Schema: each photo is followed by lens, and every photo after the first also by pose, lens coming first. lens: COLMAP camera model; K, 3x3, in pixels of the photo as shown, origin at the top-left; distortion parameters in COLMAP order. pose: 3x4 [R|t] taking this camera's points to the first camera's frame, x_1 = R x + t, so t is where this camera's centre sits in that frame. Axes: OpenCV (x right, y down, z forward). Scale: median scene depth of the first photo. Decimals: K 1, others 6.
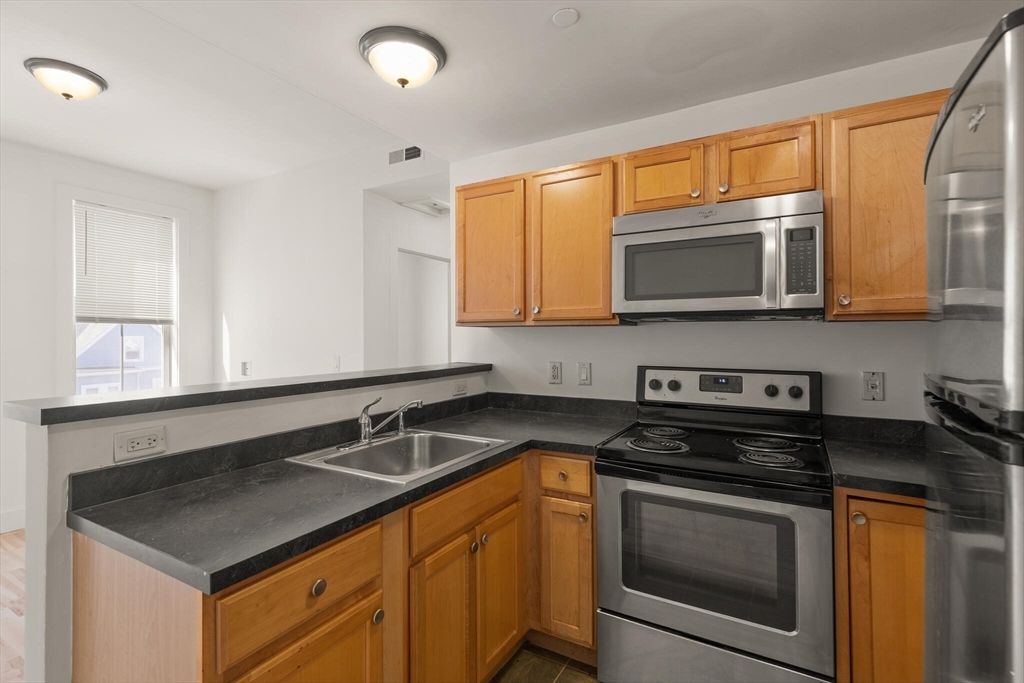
lens RADIAL K [[486.6, 0, 498.4], [0, 486.6, 337.1], [0, 0, 1]] dist [0.000813, -0.000267]
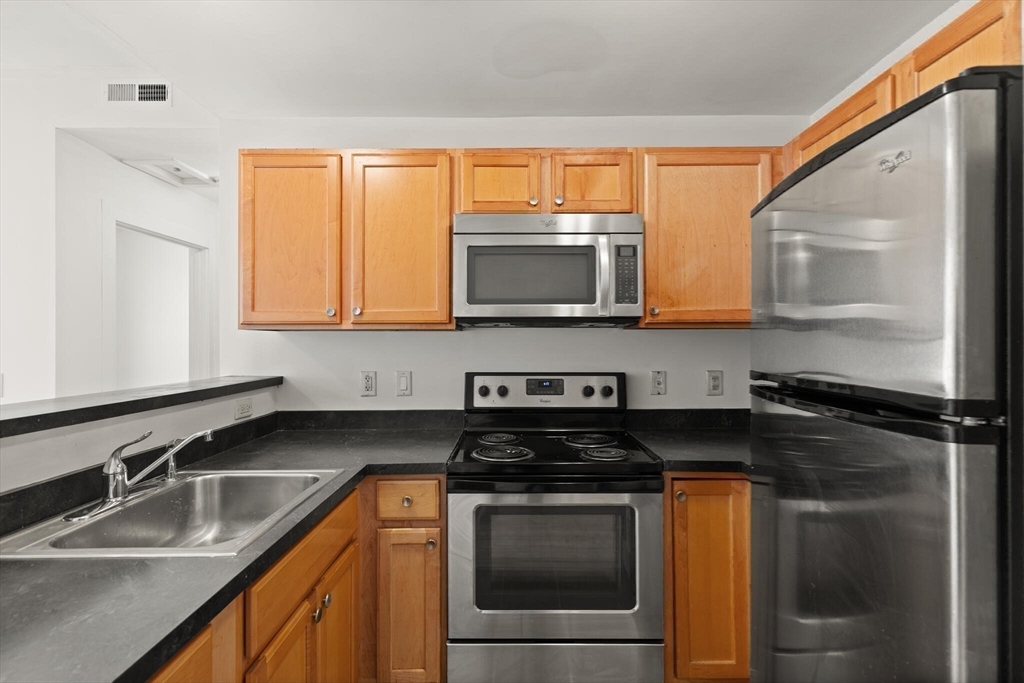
lens RADIAL K [[487.4, 0, 512.0], [0, 487.4, 341.5], [0, 0, 1]] dist [0.003094, -0.000140]
pose [[0.854291, 0.000092, 0.519795, -0.156837], [0.002501, 0.999988, -0.004287, 0.002092], [-0.519789, 0.004963, 0.854280, 0.147133]]
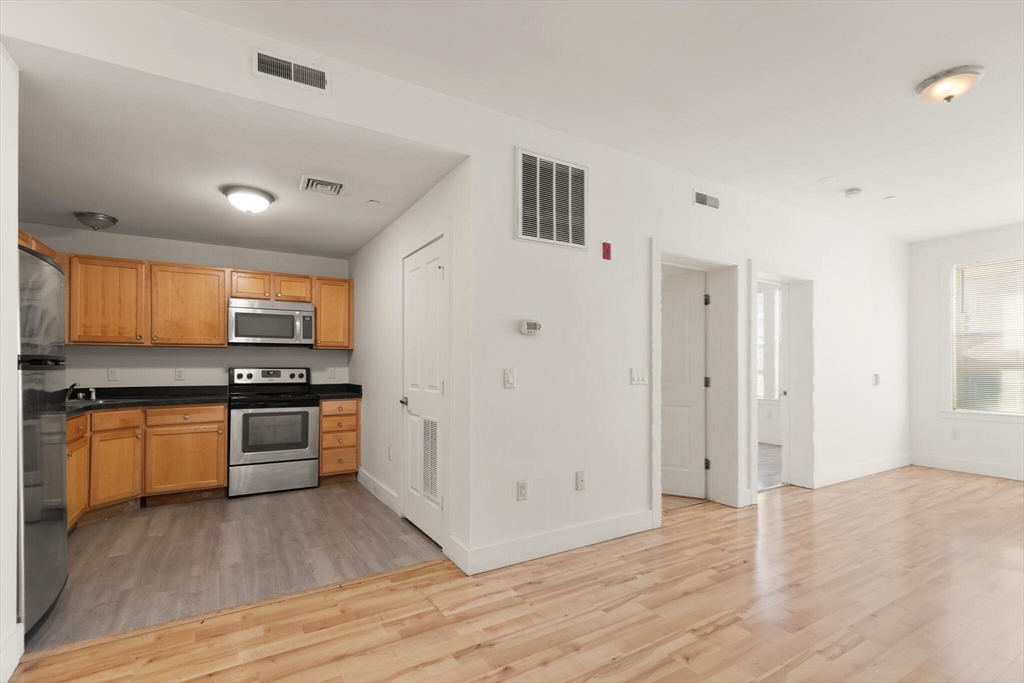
lens RADIAL K [[472.5, 0, 513.5], [0, 472.5, 361.6], [0, 0, 1]] dist [0.000945, 0.000060]
pose [[0.457087, 0.009770, 0.889368, -1.090952], [-0.000448, 0.999942, -0.010755, 0.062987], [-0.889422, 0.004518, 0.457065, -1.139040]]
